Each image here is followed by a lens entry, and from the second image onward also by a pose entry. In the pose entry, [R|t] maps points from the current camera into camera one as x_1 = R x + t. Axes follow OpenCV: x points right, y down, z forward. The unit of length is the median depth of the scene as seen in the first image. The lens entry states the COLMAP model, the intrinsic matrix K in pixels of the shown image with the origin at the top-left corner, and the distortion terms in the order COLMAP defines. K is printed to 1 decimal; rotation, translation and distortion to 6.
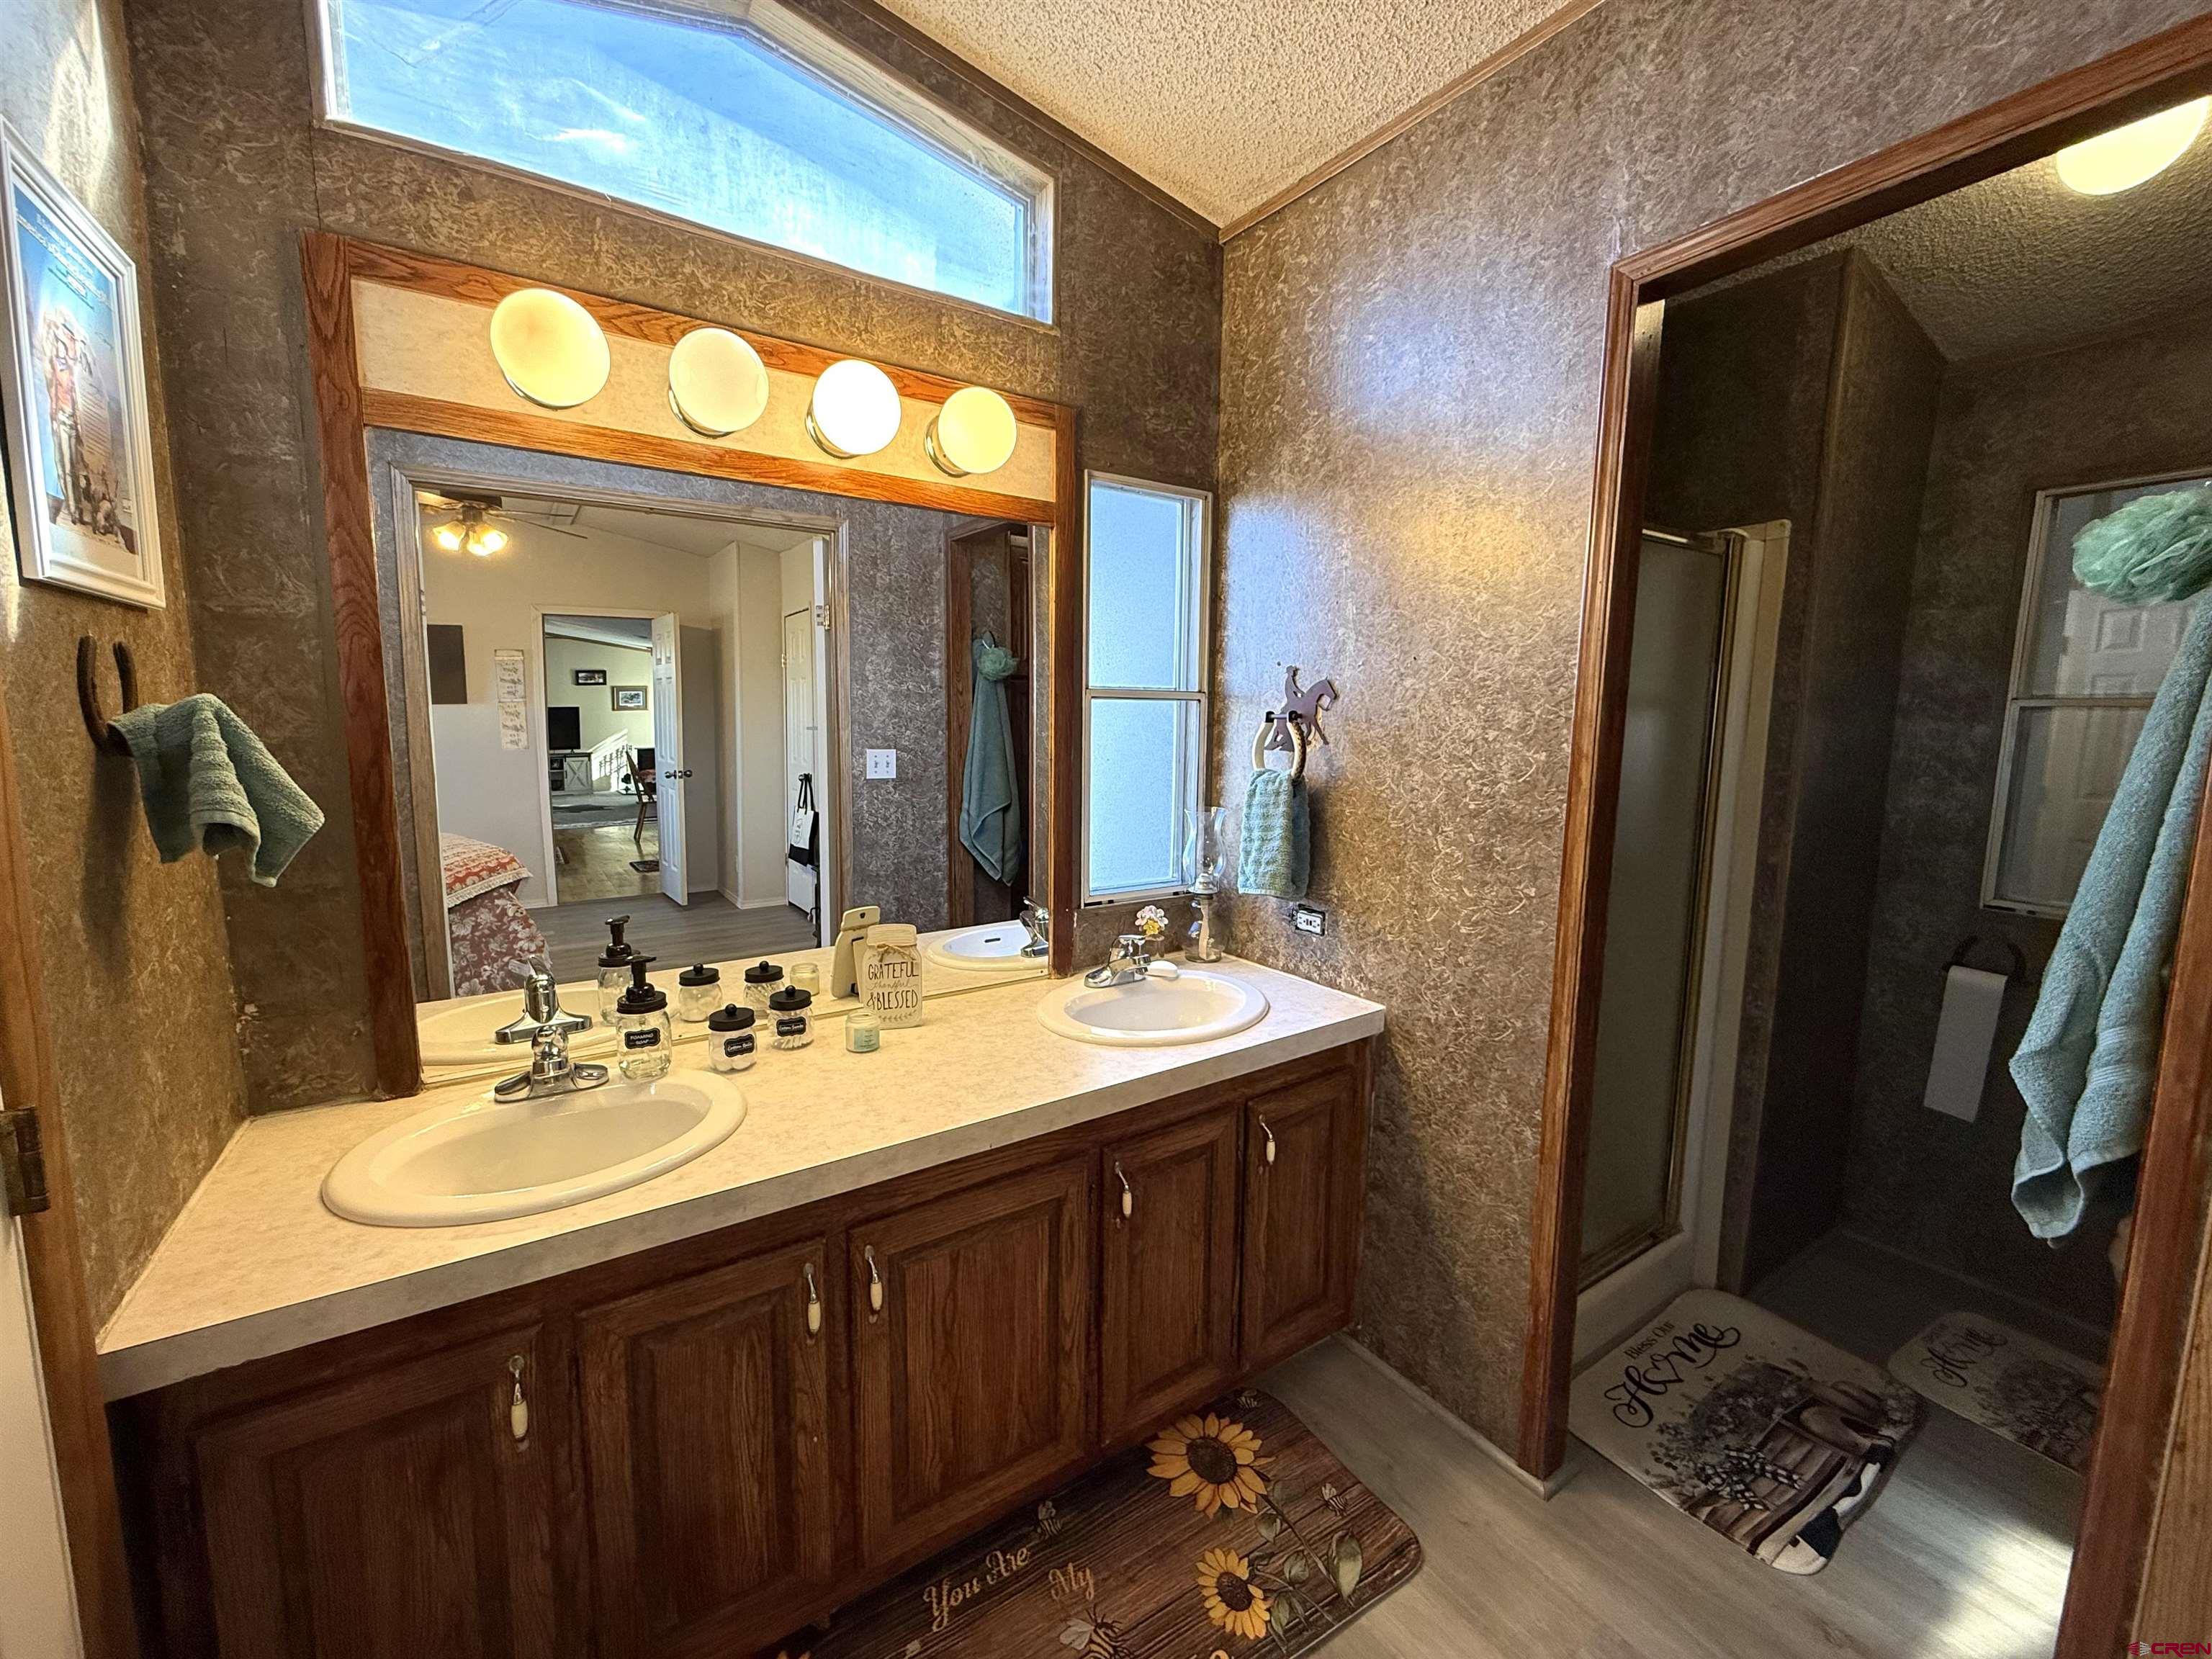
lens RADIAL K [[882.6, 0, 1108.5], [0, 882.6, 831.2], [0, 0, 1]] dist [-0.000224, -0.000159]
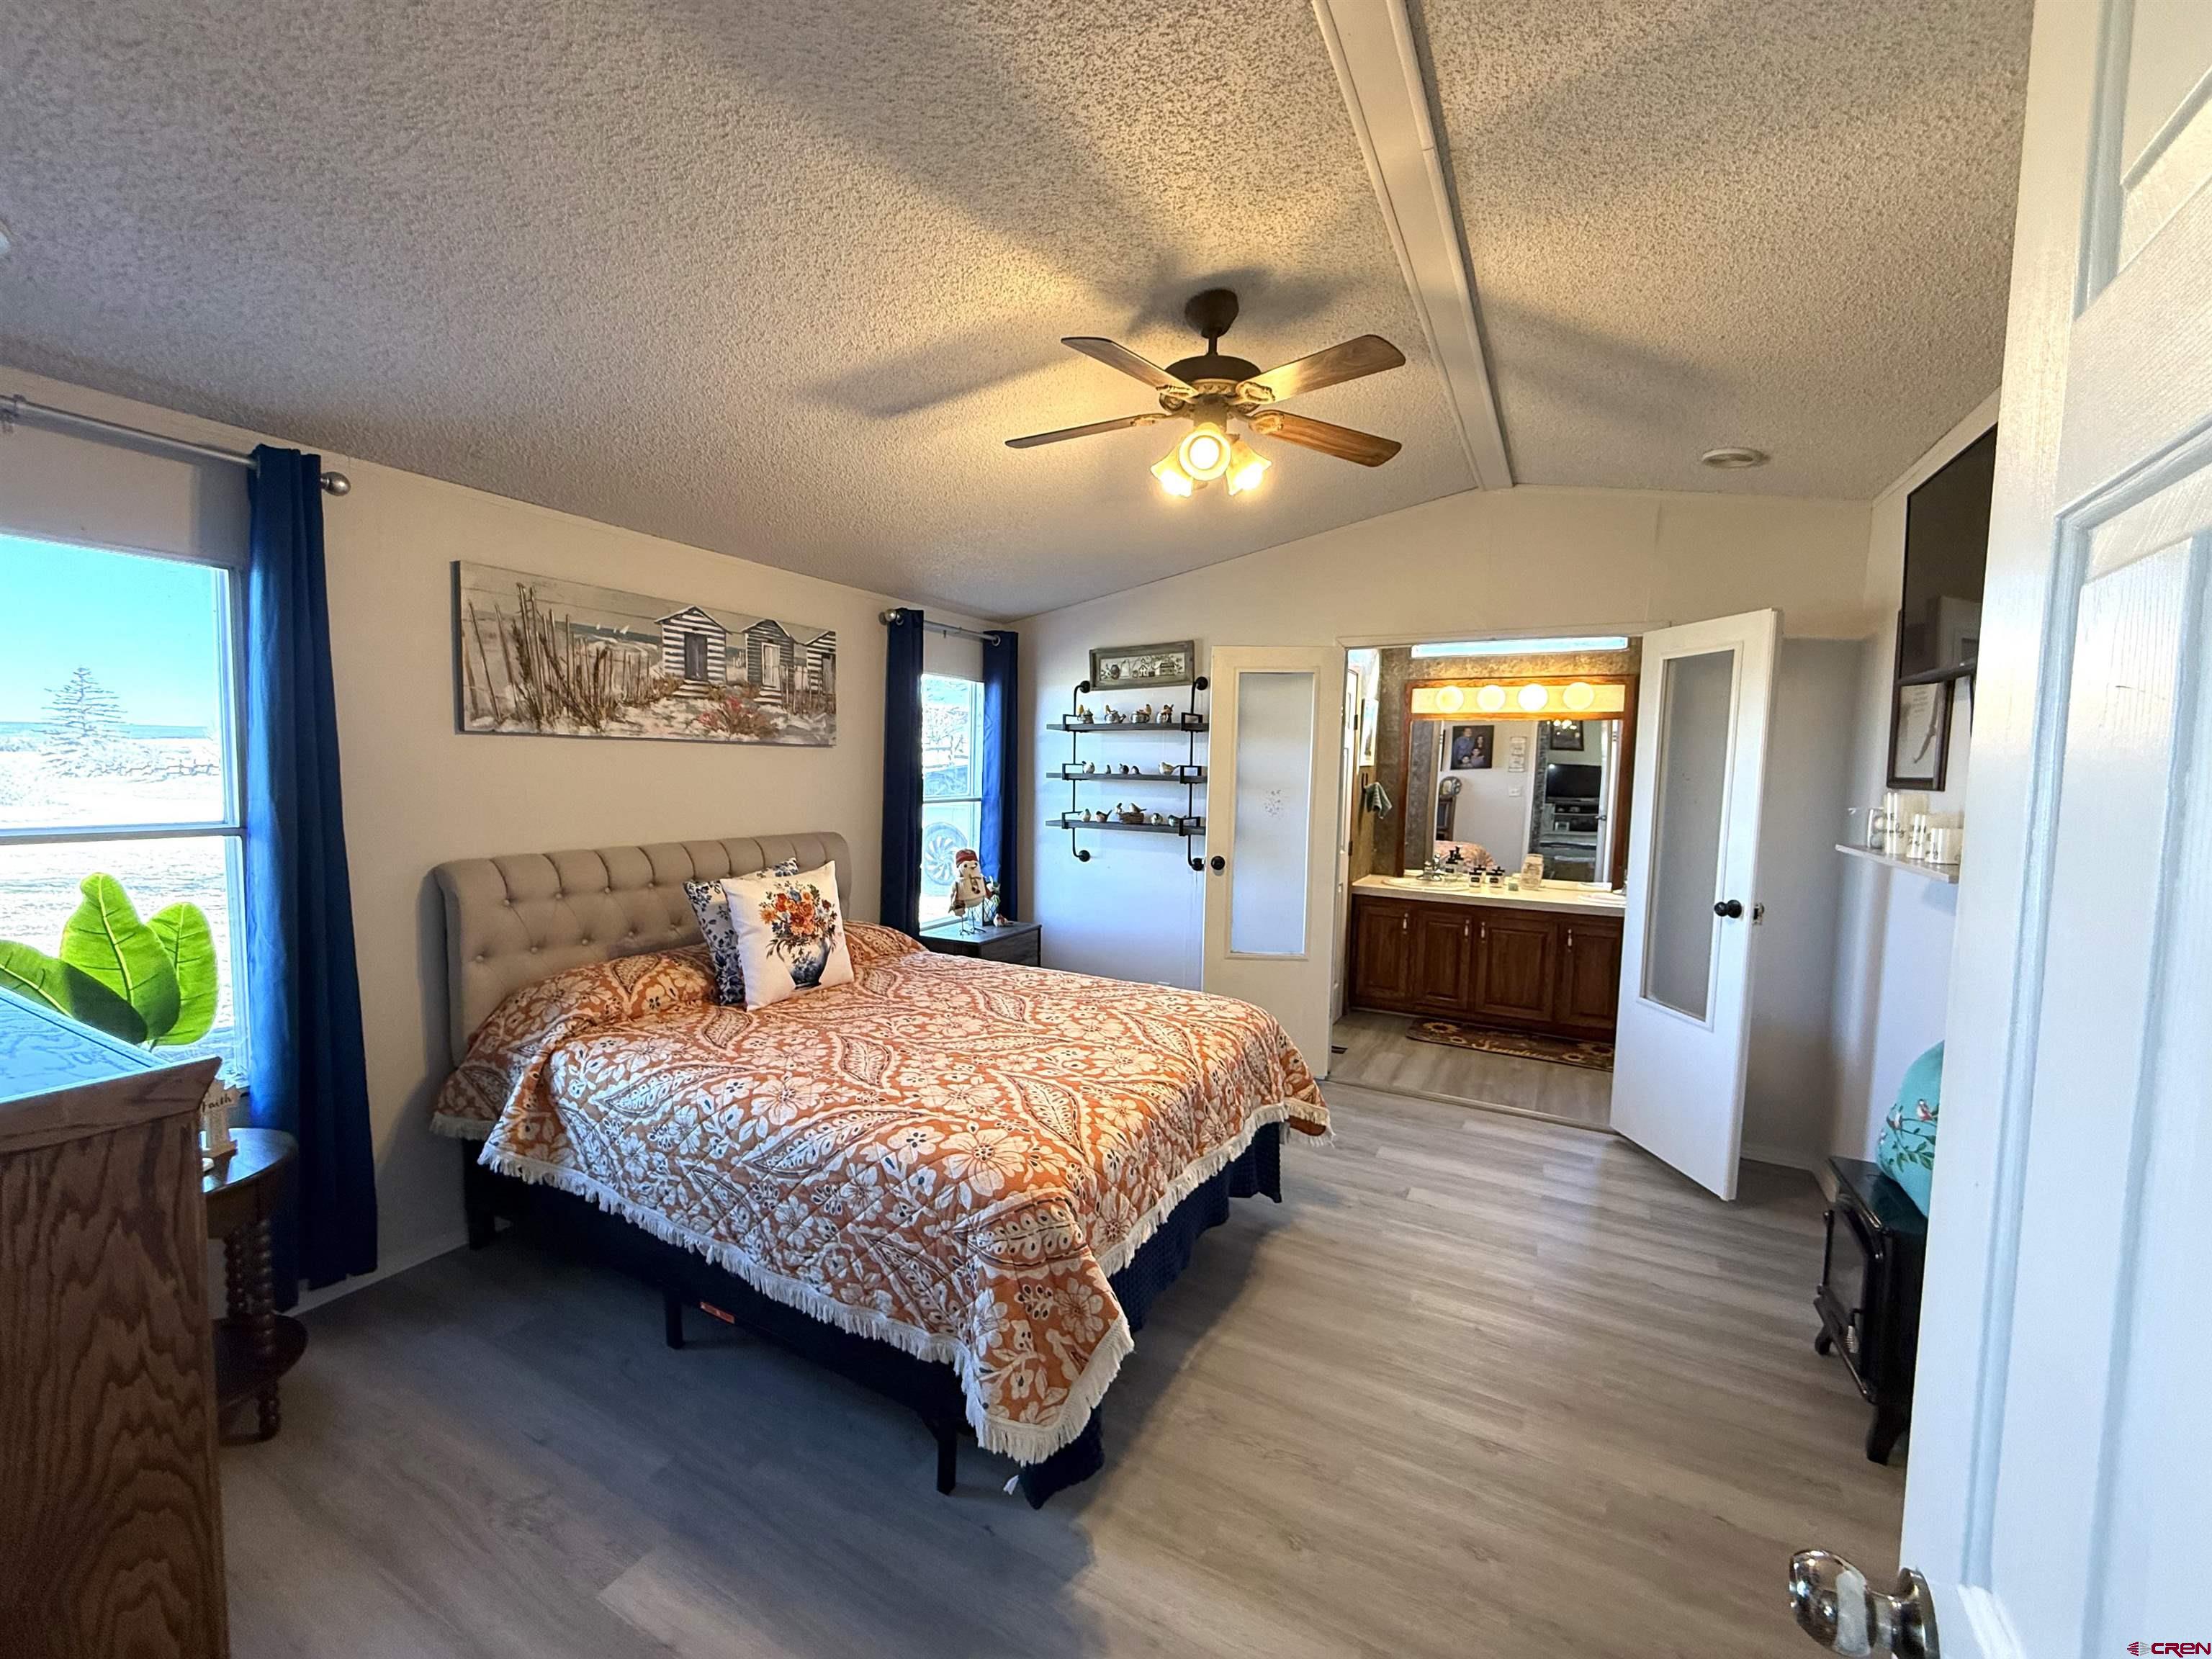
lens RADIAL K [[882.6, 0, 1106.3], [0, 882.6, 827.5], [0, 0, 1]] dist [-0.000224, -0.000159]
pose [[0.478404, 0.065836, -0.875668, 2.298973], [-0.128414, 0.991711, 0.004404, 0.240203], [0.868700, 0.110341, 0.482893, -2.366616]]
